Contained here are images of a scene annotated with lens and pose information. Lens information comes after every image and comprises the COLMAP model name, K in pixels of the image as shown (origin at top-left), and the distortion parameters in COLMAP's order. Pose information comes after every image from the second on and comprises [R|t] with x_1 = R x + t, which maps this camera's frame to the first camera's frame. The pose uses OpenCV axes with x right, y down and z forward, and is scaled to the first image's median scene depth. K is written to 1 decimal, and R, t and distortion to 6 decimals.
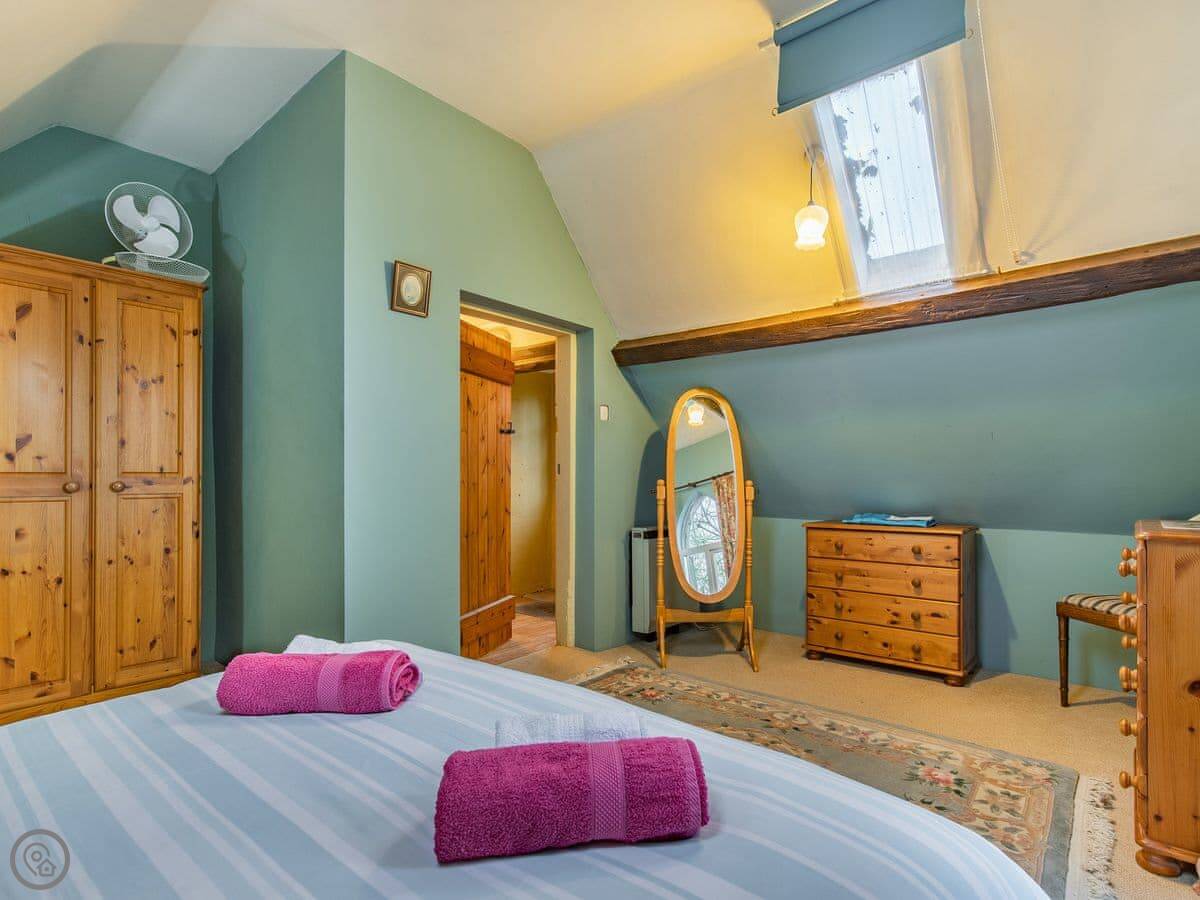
lens RADIAL K [[610.8, 0, 605.2], [0, 610.8, 476.1], [0, 0, 1]] dist [0.009393, -0.004258]
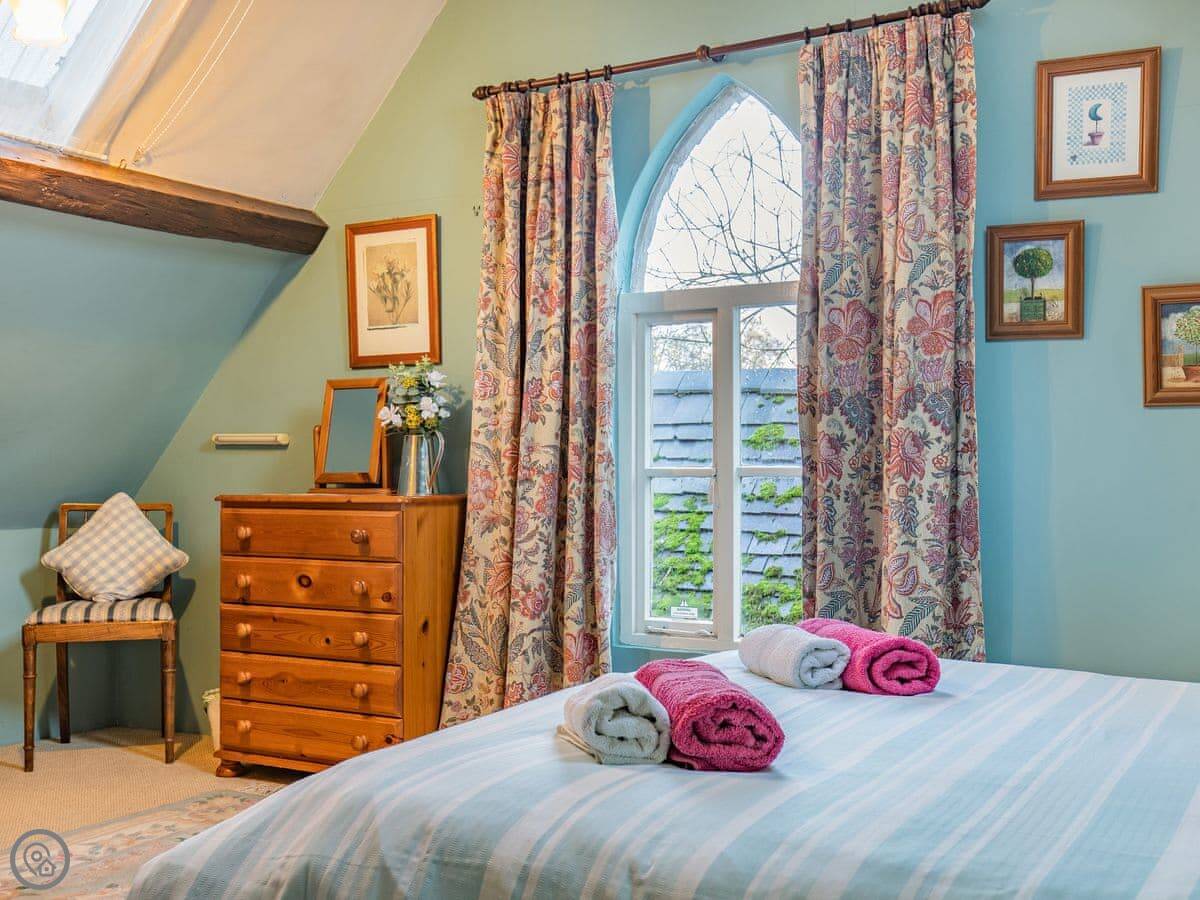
lens RADIAL K [[1313.8, 0, 587.6], [0, 1313.8, 442.5], [0, 0, 1]] dist [-0.000166, 0.000000]
pose [[-0.164037, 0.019122, 0.986269, -0.875835], [-0.003534, 0.999794, -0.019972, 0.023943], [-0.986448, -0.006761, -0.163936, 0.622166]]
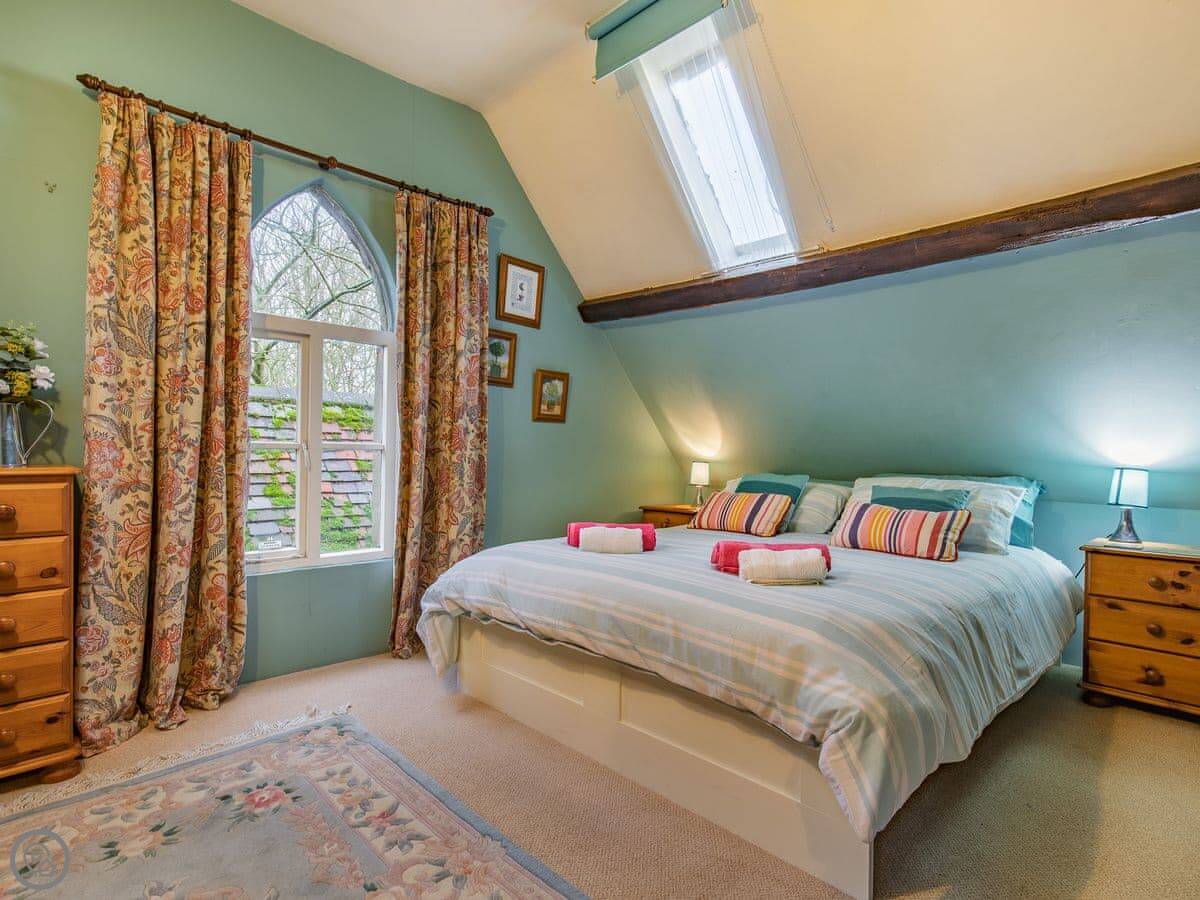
lens RADIAL K [[610.8, 0, 602.7], [0, 610.8, 455.5], [0, 0, 1]] dist [0.009393, -0.004258]
pose [[-0.995789, -0.018082, 0.089868, -0.087901], [-0.017537, 0.999823, 0.006853, 0.027311], [-0.089976, 0.005248, -0.995930, 1.163869]]
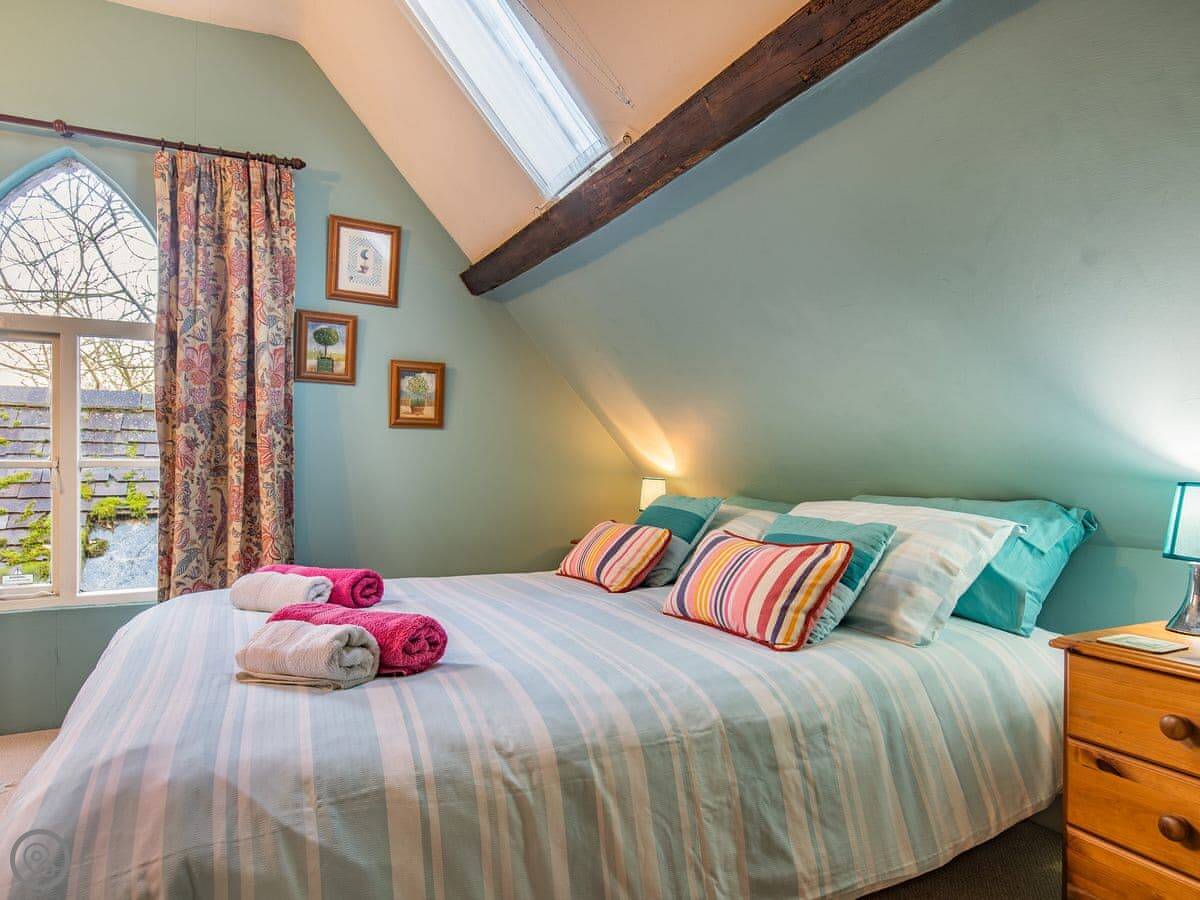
lens RADIAL K [[727.2, 0, 606.5], [0, 727.2, 462.7], [0, 0, 1]] dist [-0.000298, 0.004439]
pose [[-0.917734, -0.000862, 0.397195, -0.586949], [-0.002578, 0.999990, -0.003786, 0.026896], [-0.397188, -0.004499, -0.917726, 0.853737]]
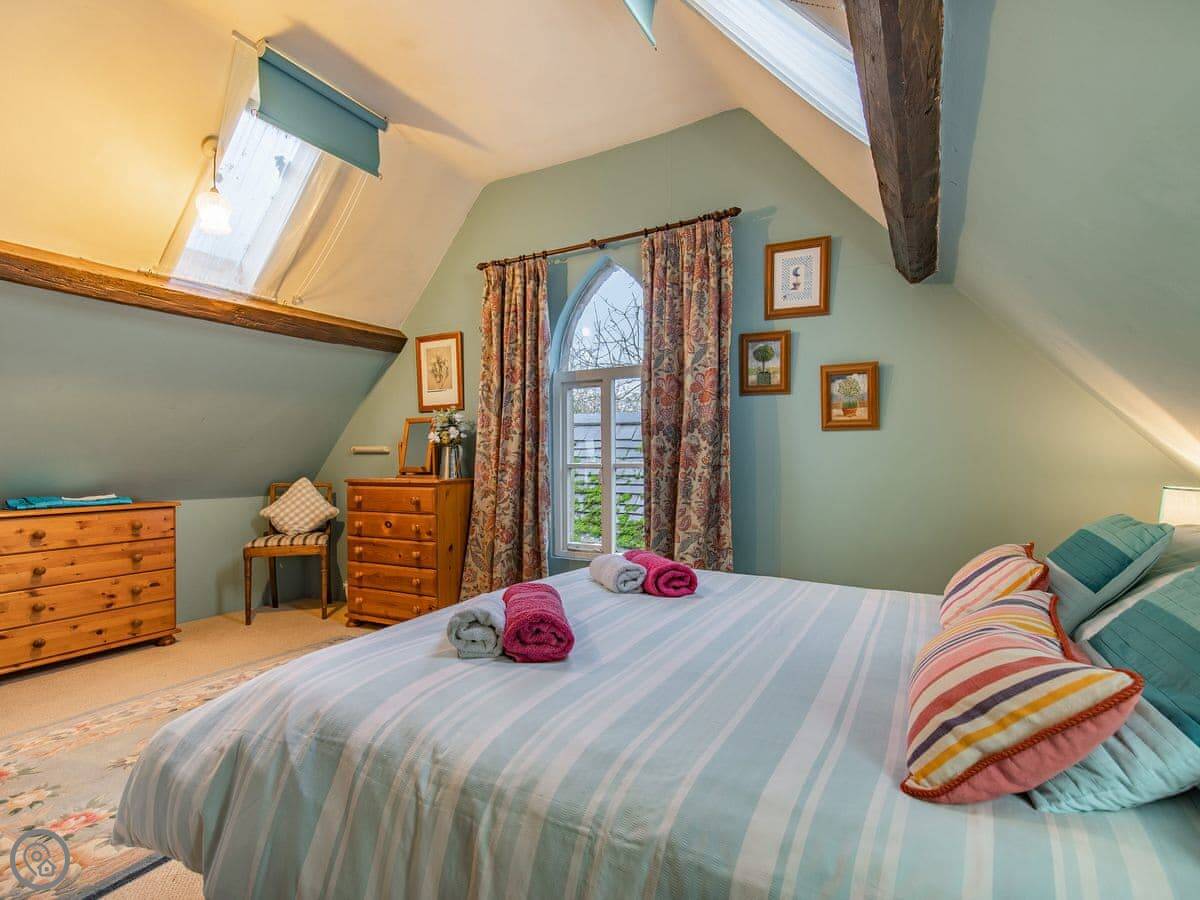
lens RADIAL K [[610.8, 0, 601.0], [0, 610.8, 454.1], [0, 0, 1]] dist [0.009393, -0.004258]
pose [[-0.187227, 0.009990, 0.982266, -0.734283], [0.002652, 0.999950, -0.009664, 0.015548], [-0.982313, 0.000796, -0.187244, 0.495085]]
